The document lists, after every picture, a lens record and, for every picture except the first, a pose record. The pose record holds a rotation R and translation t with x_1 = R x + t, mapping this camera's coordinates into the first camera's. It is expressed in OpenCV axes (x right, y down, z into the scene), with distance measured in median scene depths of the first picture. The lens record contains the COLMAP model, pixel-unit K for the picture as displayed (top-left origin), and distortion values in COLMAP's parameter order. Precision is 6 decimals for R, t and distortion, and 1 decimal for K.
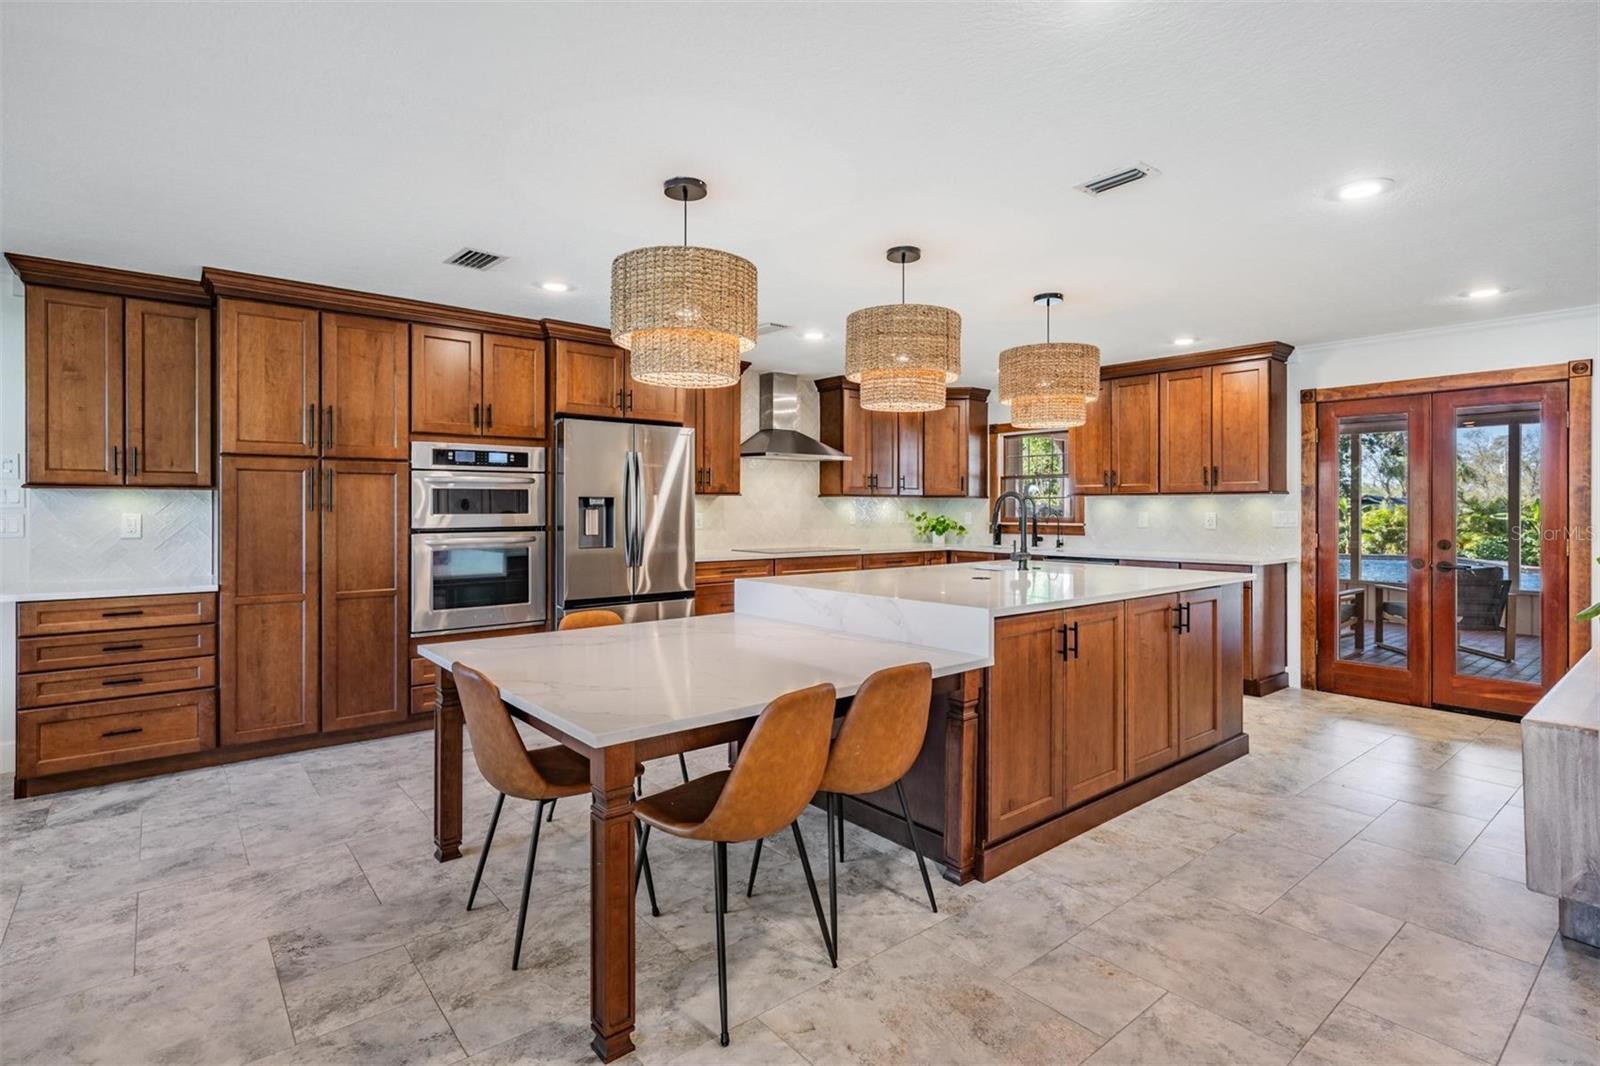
lens RADIAL K [[782.4, 0, 795.6], [0, 782.4, 509.8], [0, 0, 1]] dist [0.000944, 0.000339]
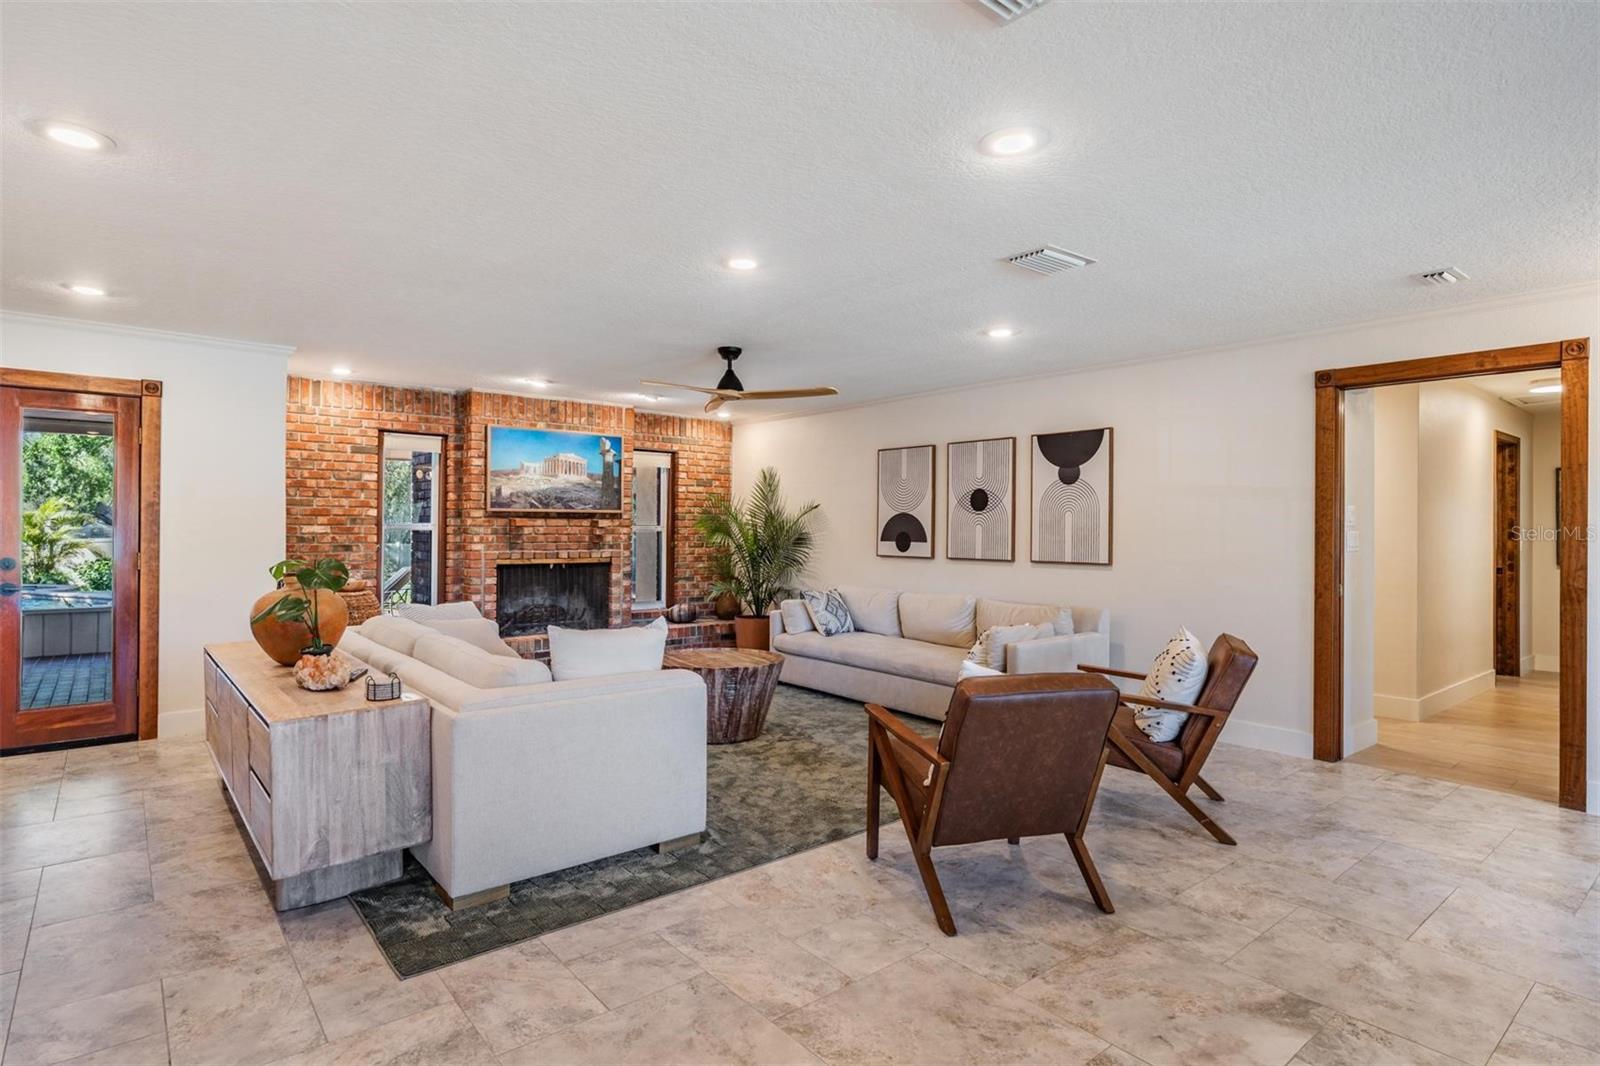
lens RADIAL K [[826.4, 0, 798.4], [0, 826.4, 526.9], [0, 0, 1]] dist [0.001977, 0.000489]
pose [[-0.005233, 0.003662, 0.999980, -0.095002], [-0.007199, 0.999967, -0.003699, 0.001119], [-0.999960, -0.007219, -0.005207, 0.142054]]
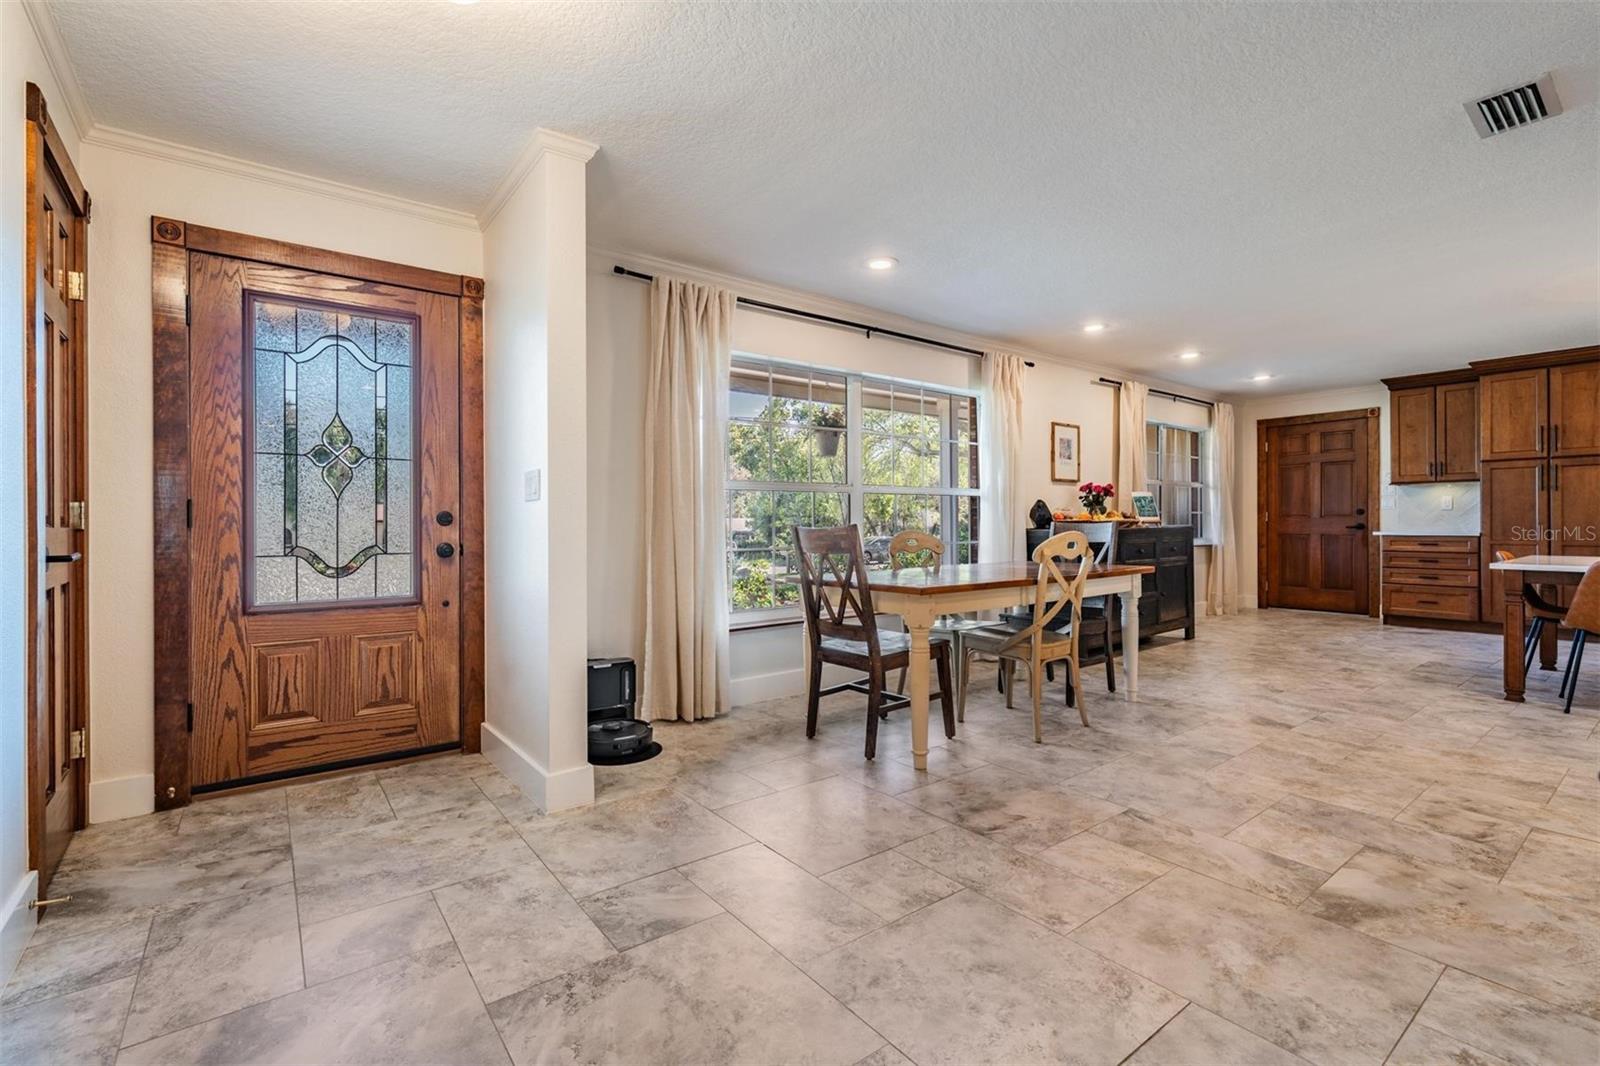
lens RADIAL K [[707.7, 0, 796.5], [0, 707.7, 523.1], [0, 0, 1]] dist [0.000499, 0.000223]
pose [[-0.033828, 0.001067, -0.999427, 0.803042], [0.004788, 0.999988, 0.000905, 0.052699], [0.999416, -0.004754, -0.033833, -0.448778]]
